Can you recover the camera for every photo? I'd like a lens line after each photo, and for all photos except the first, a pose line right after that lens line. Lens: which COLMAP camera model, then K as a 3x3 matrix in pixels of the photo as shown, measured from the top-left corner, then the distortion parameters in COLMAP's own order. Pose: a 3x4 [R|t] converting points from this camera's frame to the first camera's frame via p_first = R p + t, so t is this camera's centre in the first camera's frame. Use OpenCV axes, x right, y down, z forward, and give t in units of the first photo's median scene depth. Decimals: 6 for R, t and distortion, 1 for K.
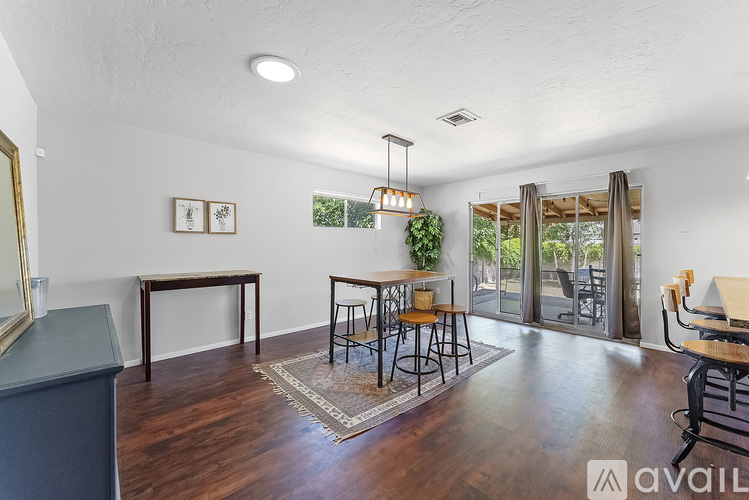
lens RADIAL K [[299.6, 0, 376.6], [0, 299.6, 247.6], [0, 0, 1]] dist [0.001622, 0.000067]
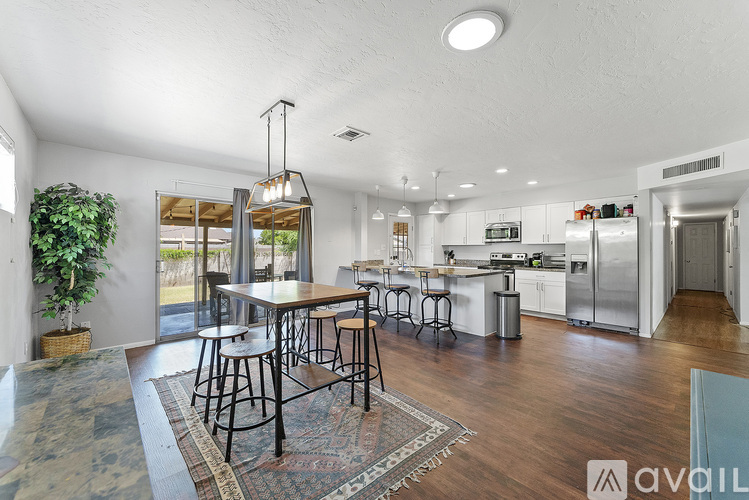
lens RADIAL K [[299.6, 0, 373.4], [0, 299.6, 249.2], [0, 0, 1]] dist [0.001622, 0.000067]
pose [[0.000714, -0.000641, 1.000000, -0.827460], [0.006894, 0.999976, 0.000637, -0.011926], [-0.999976, 0.006894, 0.000719, 0.923483]]
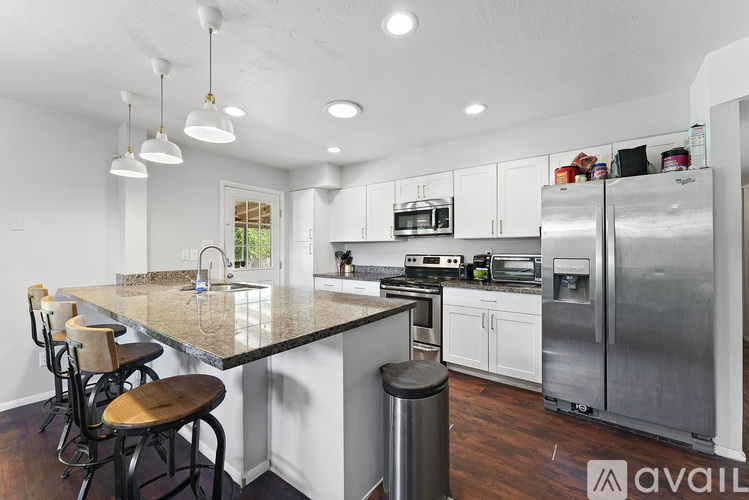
lens RADIAL K [[299.6, 0, 375.4], [0, 299.6, 250.2], [0, 0, 1]] dist [0.001622, 0.000067]
pose [[-0.193318, -0.000790, 0.981136, 0.246001], [0.008821, 0.999958, 0.002544, -0.000512], [-0.981097, 0.009146, -0.193302, 0.385786]]
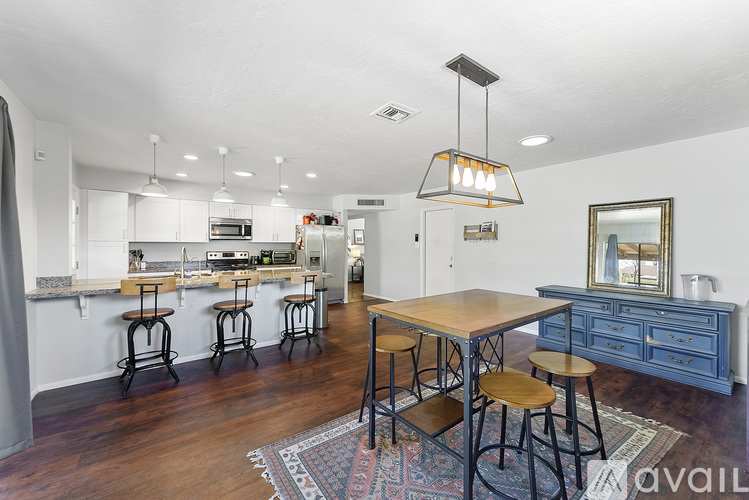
lens RADIAL K [[299.6, 0, 377.8], [0, 299.6, 248.5], [0, 0, 1]] dist [0.001622, 0.000067]
pose [[-0.995232, -0.006561, 0.097315, 0.238642], [-0.004700, 0.999802, 0.019335, -0.041453], [-0.097423, 0.018785, -0.995066, 1.921625]]
